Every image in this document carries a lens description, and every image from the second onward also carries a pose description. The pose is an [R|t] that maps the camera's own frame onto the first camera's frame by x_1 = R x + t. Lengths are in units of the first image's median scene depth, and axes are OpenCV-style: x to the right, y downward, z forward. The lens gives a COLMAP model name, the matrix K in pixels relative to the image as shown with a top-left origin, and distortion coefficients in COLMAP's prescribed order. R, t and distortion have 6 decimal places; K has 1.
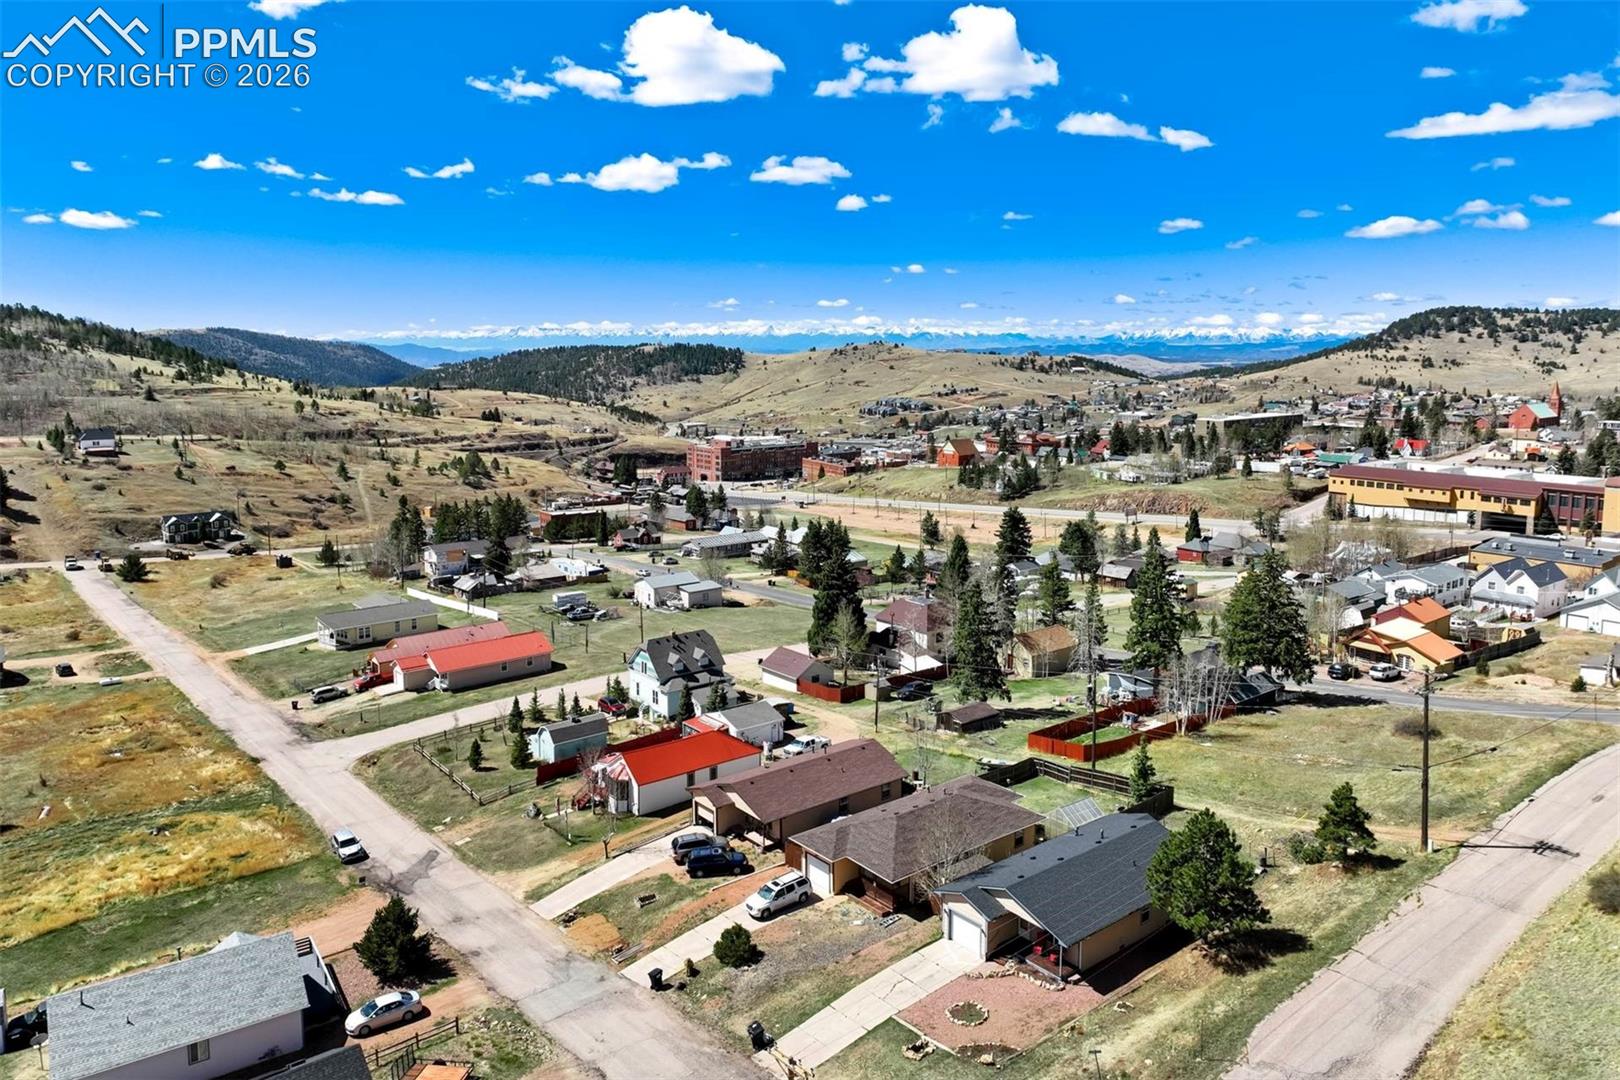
lens RADIAL K [[1140.7, 0, 816.9], [0, 1140.7, 479.8], [0, 0, 1]] dist [0.005927, 0.005803]
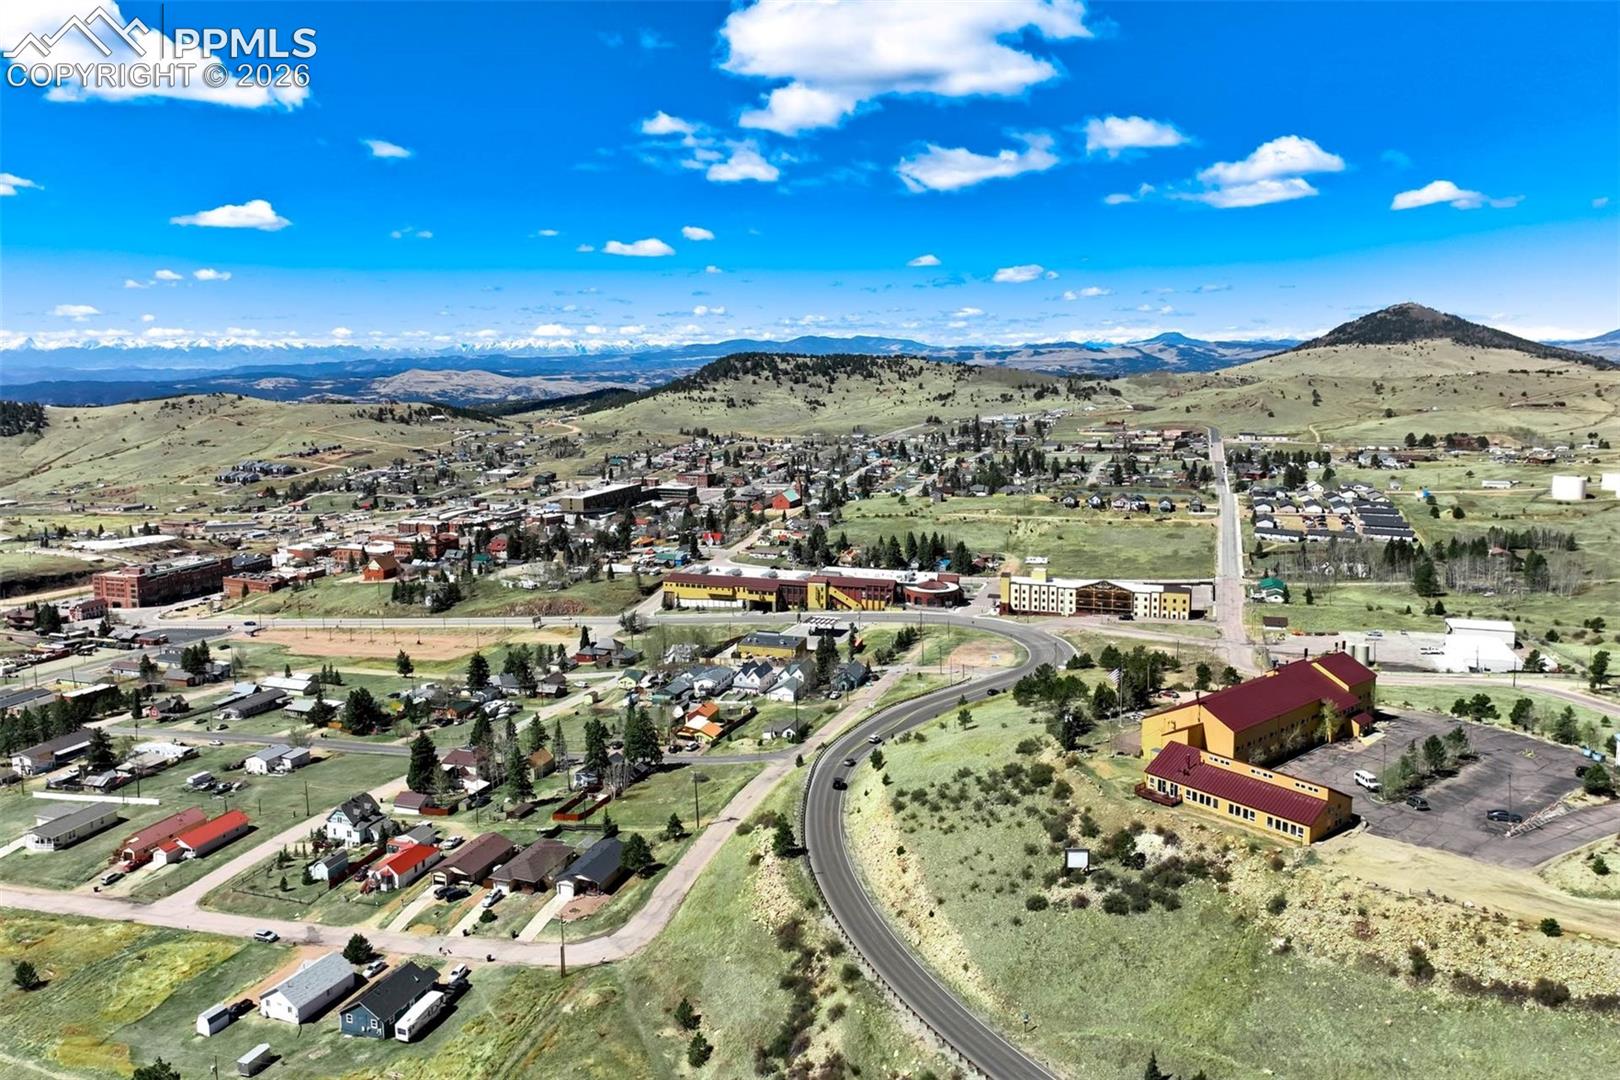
lens RADIAL K [[1140.7, 0, 818.9], [0, 1140.7, 474.8], [0, 0, 1]] dist [0.005927, 0.005803]
pose [[0.846871, -0.065702, 0.527724, -0.317419], [0.072783, 0.997321, 0.007367, -0.262315], [-0.526794, 0.032170, 0.849384, -0.761684]]
